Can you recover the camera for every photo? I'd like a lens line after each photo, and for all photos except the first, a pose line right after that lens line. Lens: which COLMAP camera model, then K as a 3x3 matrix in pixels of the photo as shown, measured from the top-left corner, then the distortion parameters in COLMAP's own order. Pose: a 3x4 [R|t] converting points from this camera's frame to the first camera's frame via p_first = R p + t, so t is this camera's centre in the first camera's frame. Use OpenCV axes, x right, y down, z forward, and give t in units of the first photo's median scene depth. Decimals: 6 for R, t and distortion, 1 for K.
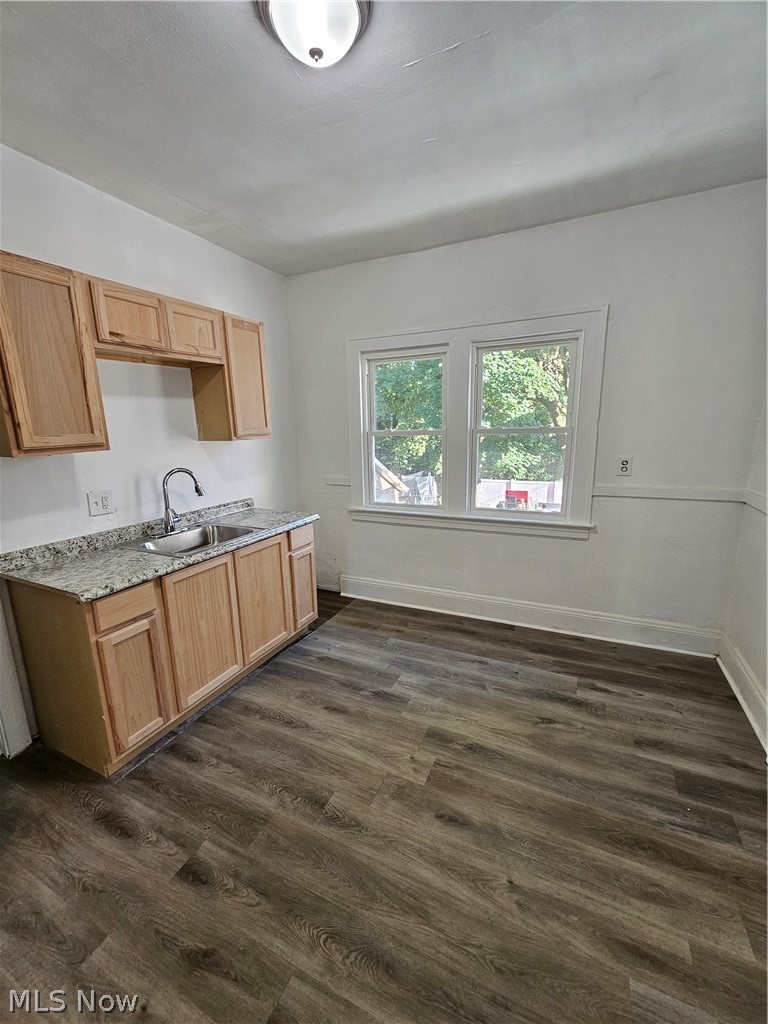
lens RADIAL K [[416.8, 0, 381.5], [0, 416.8, 511.6], [0, 0, 1]] dist [-0.001072, -0.000399]
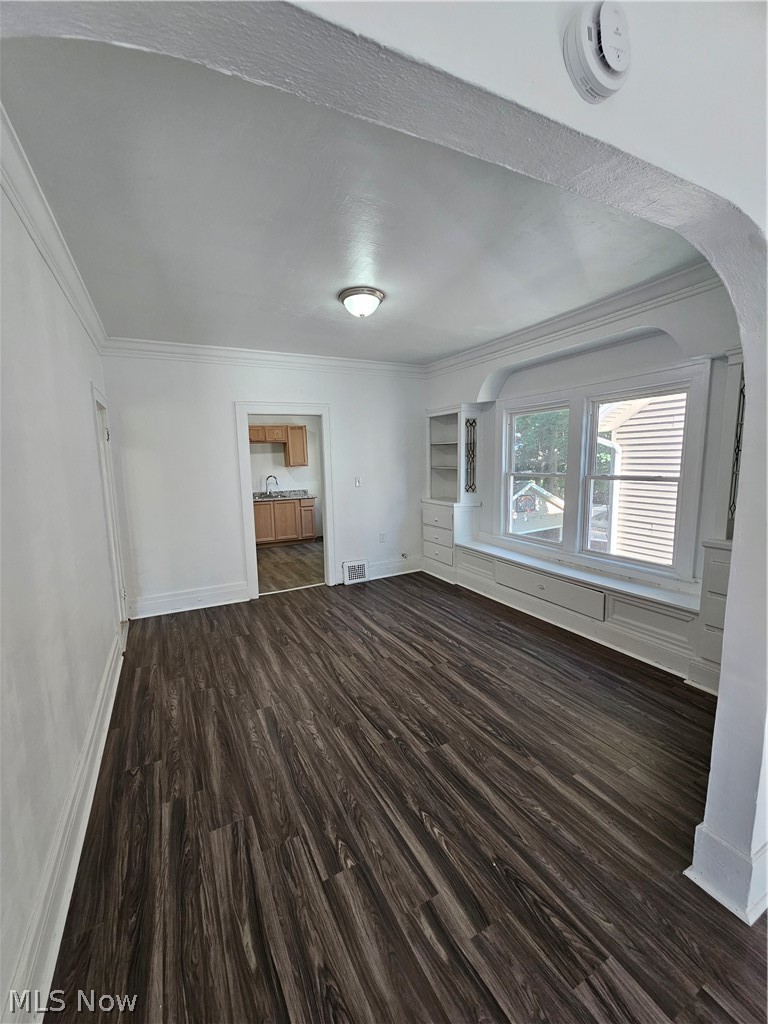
lens RADIAL K [[416.8, 0, 381.5], [0, 416.8, 511.6], [0, 0, 1]] dist [-0.001072, -0.000399]
pose [[0.799439, 0.080043, -0.595391, 2.667665], [-0.113843, 0.993311, -0.019320, 0.169071], [0.589862, 0.083226, 0.803204, -1.303393]]
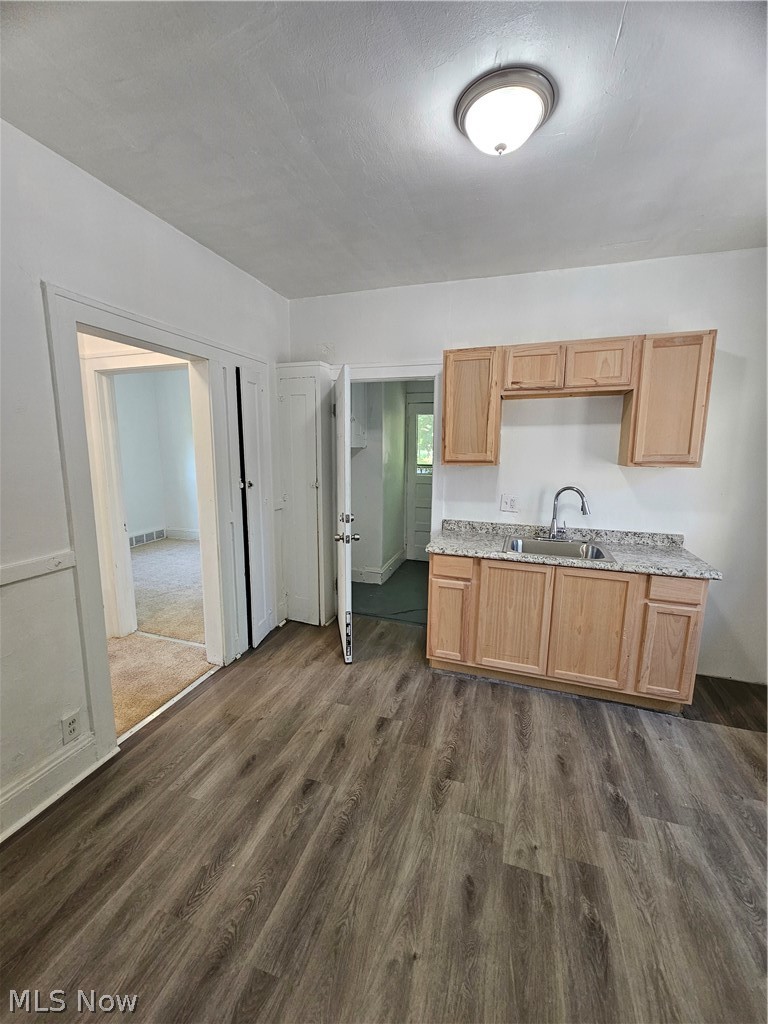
lens RADIAL K [[416.8, 0, 381.5], [0, 416.8, 511.6], [0, 0, 1]] dist [-0.001072, -0.000399]
pose [[0.129714, 0.178322, -0.975385, 0.727250], [-0.213991, 0.965549, 0.148066, -0.124274], [0.968185, 0.189517, 0.163405, 0.425582]]
